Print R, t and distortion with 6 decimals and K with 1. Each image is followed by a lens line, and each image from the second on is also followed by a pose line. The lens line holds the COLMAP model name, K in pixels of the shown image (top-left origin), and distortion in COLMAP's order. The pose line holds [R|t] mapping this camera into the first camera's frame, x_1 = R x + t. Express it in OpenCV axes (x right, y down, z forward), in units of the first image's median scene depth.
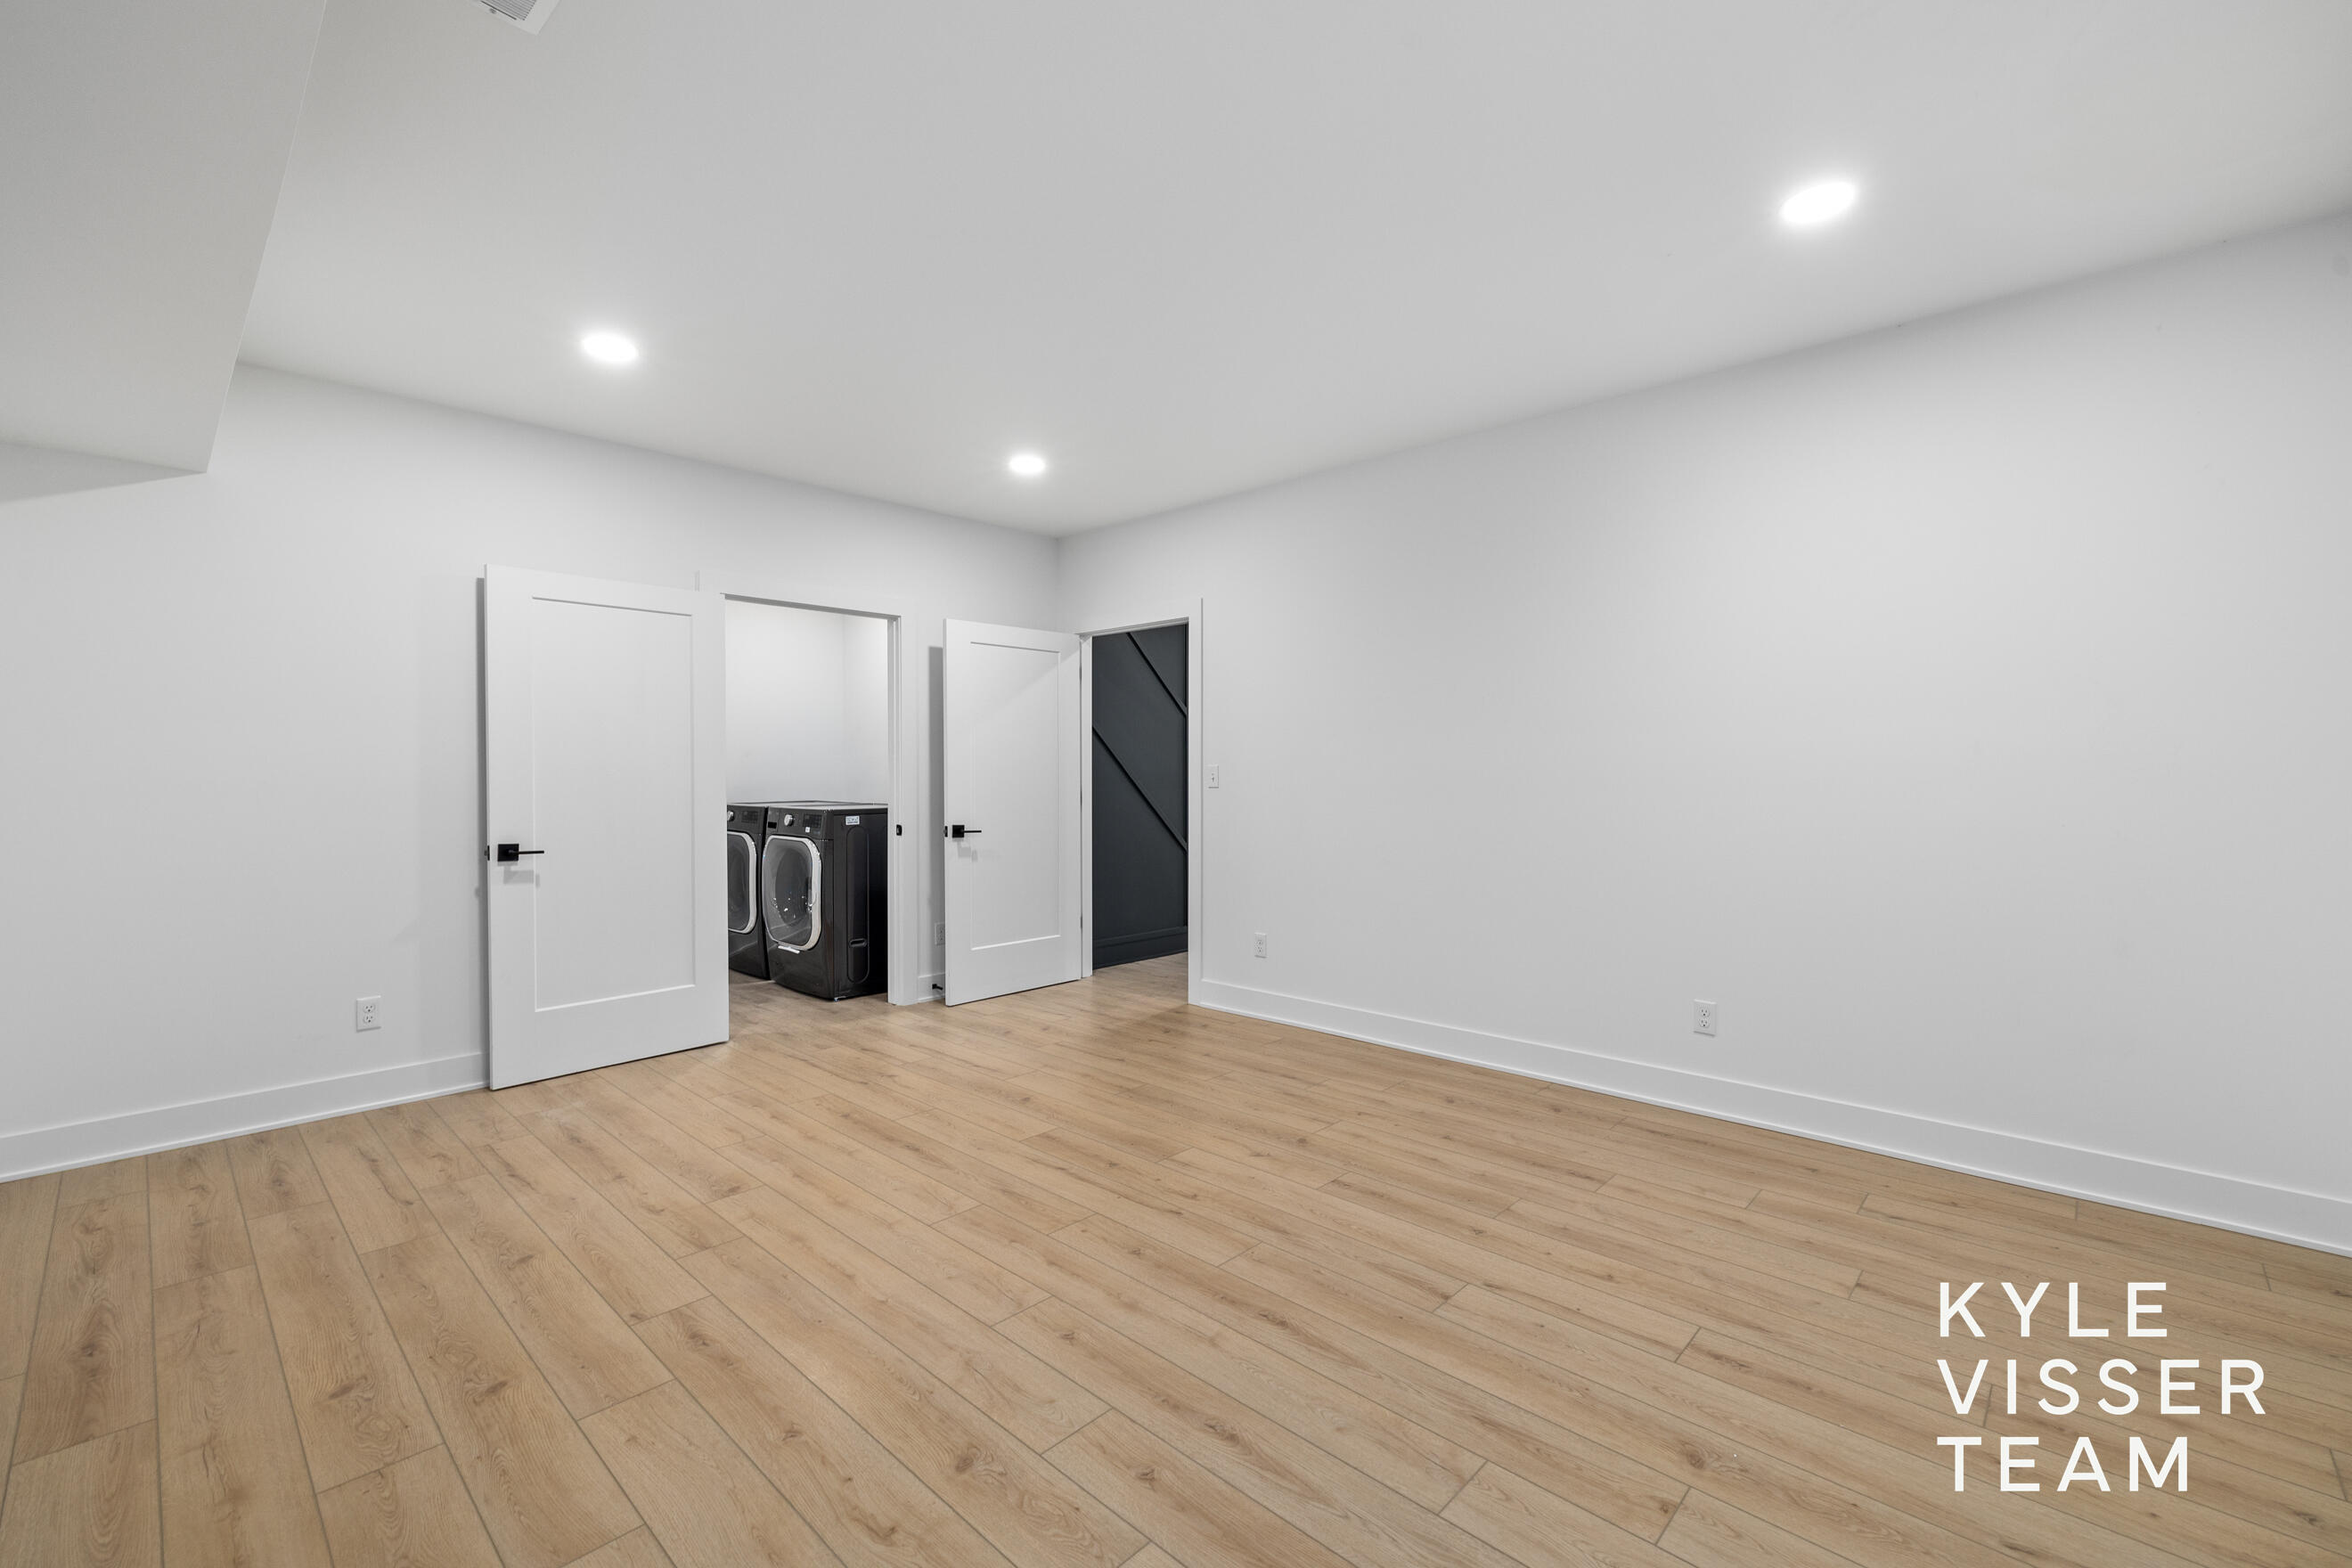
lens RADIAL K [[1009.7, 0, 1174.0], [0, 1009.7, 781.7], [0, 0, 1]] dist [-0.000631, -0.000159]
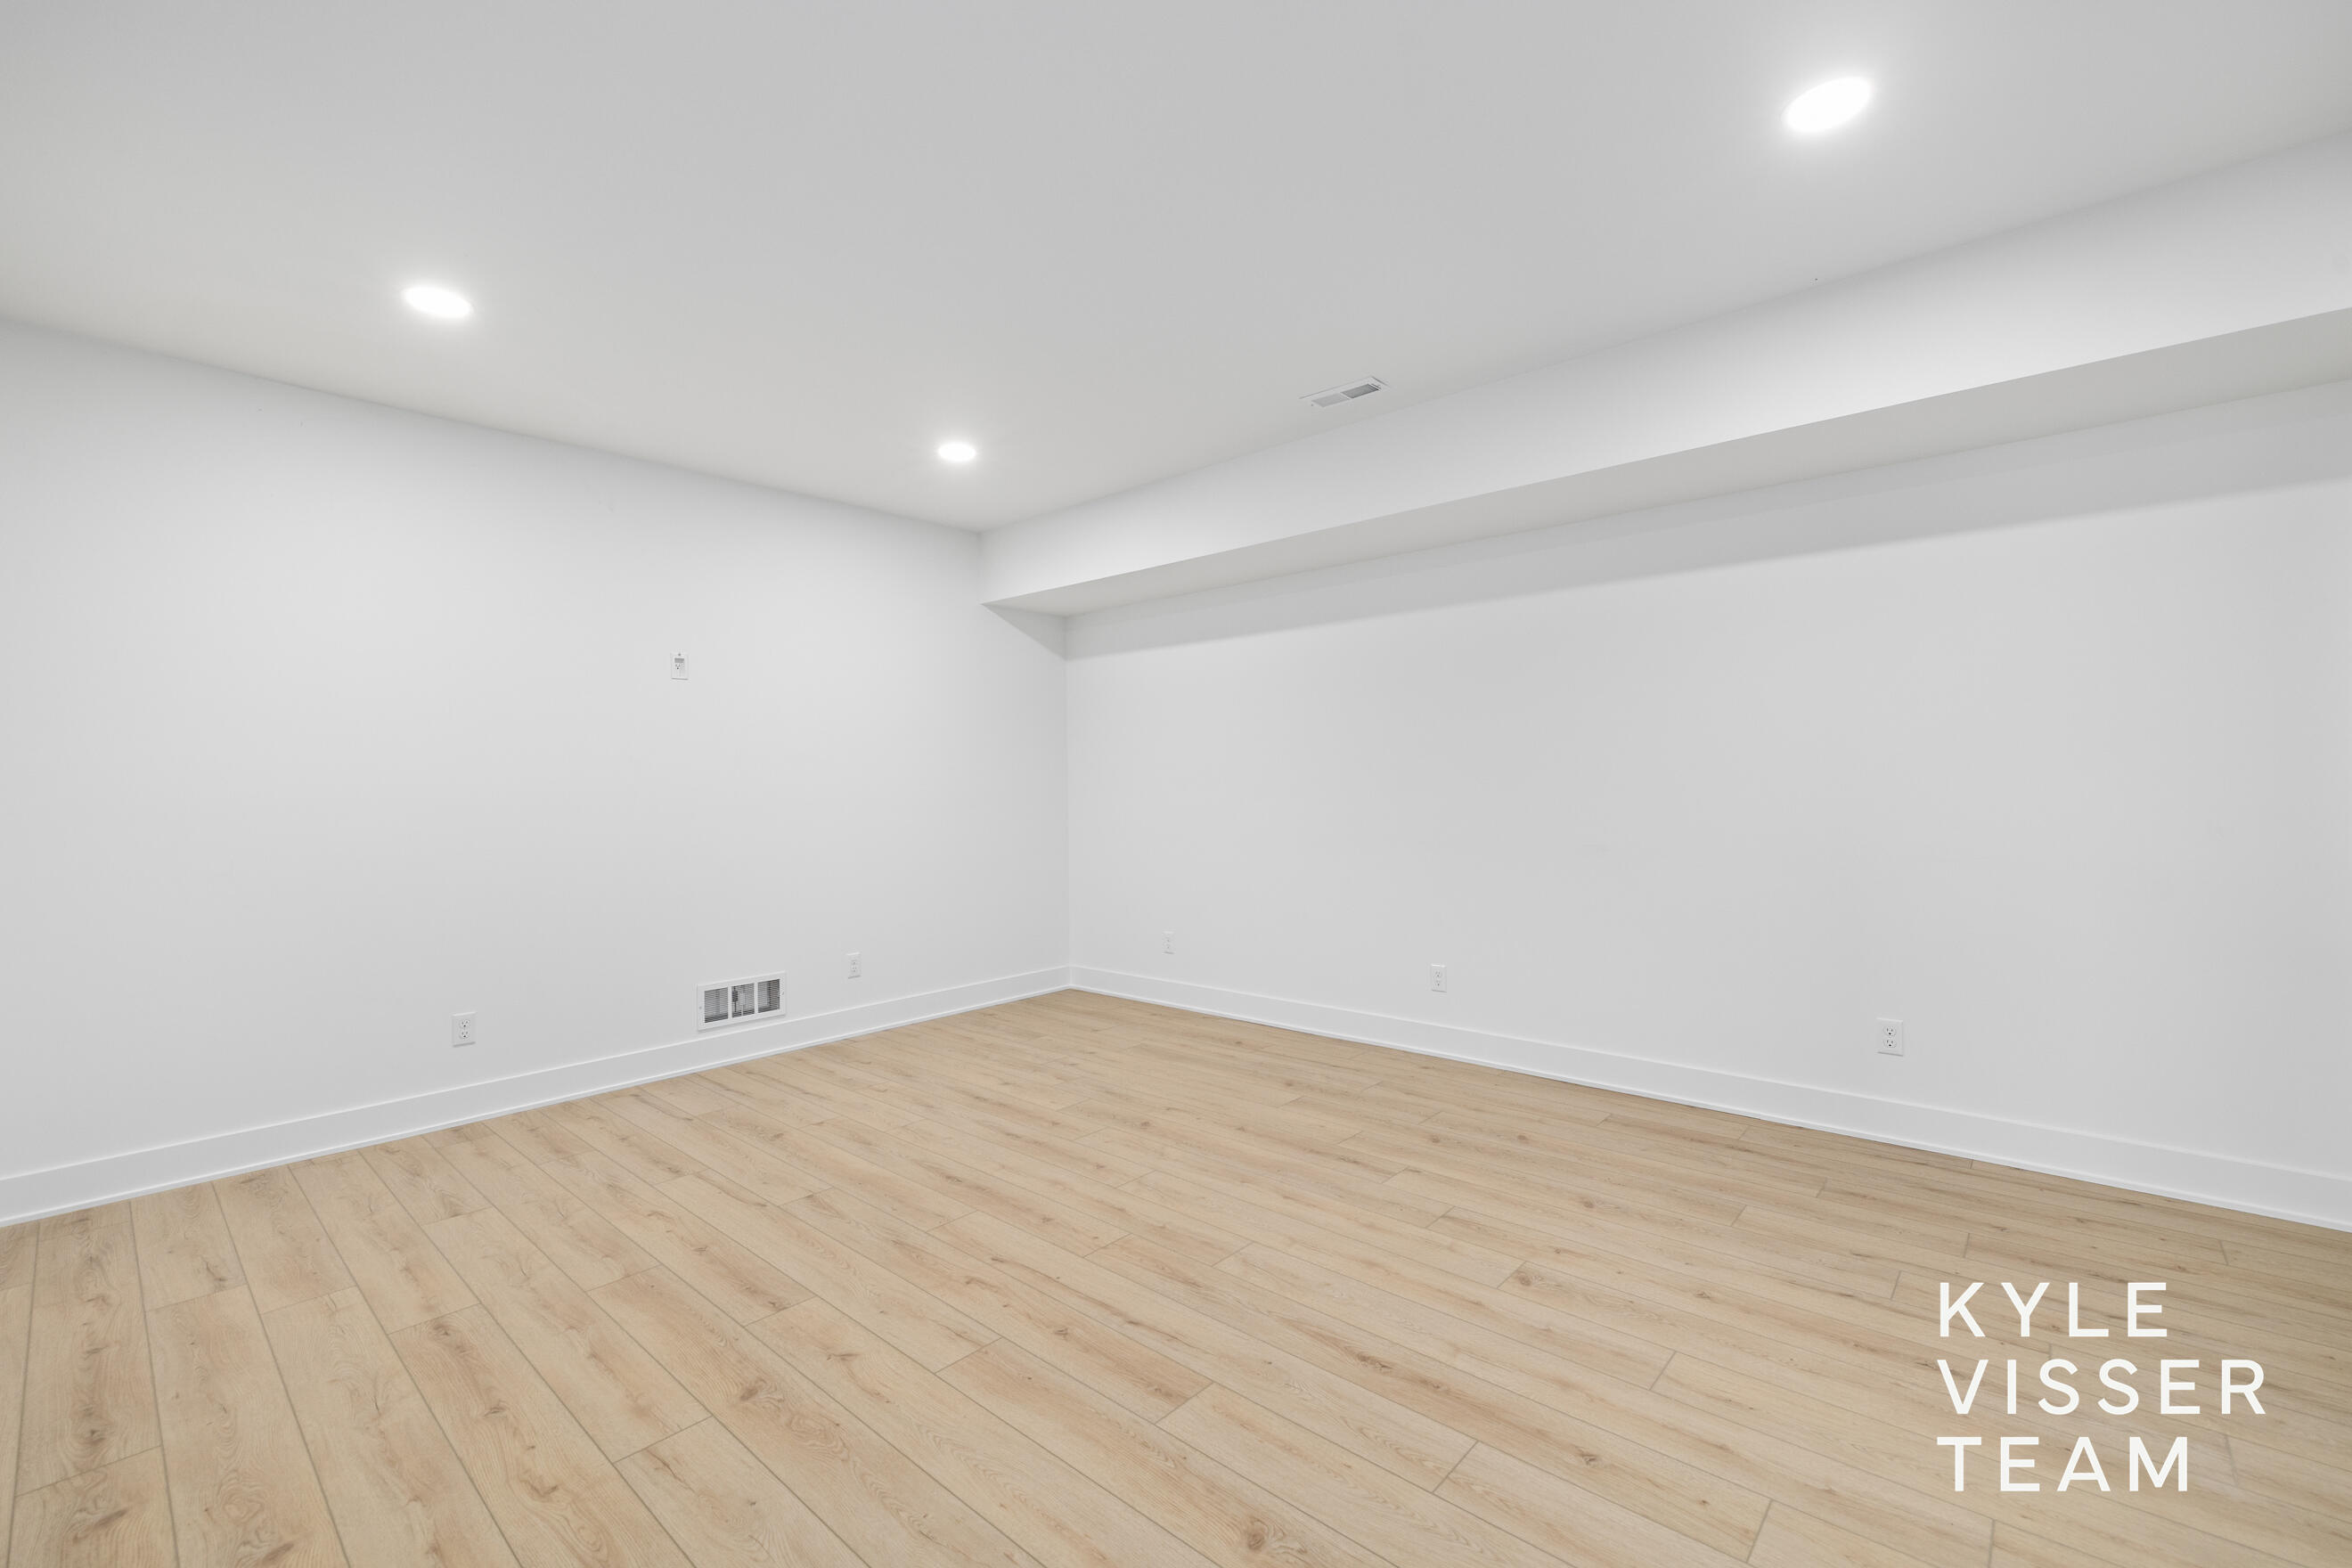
lens RADIAL K [[1009.7, 0, 1175.6], [0, 1009.7, 782.2], [0, 0, 1]] dist [-0.000631, -0.000159]
pose [[-0.999471, 0.018323, -0.026868, -0.151922], [0.018127, 0.999807, 0.007532, -0.017066], [0.027001, 0.007041, -0.999611, 2.026332]]
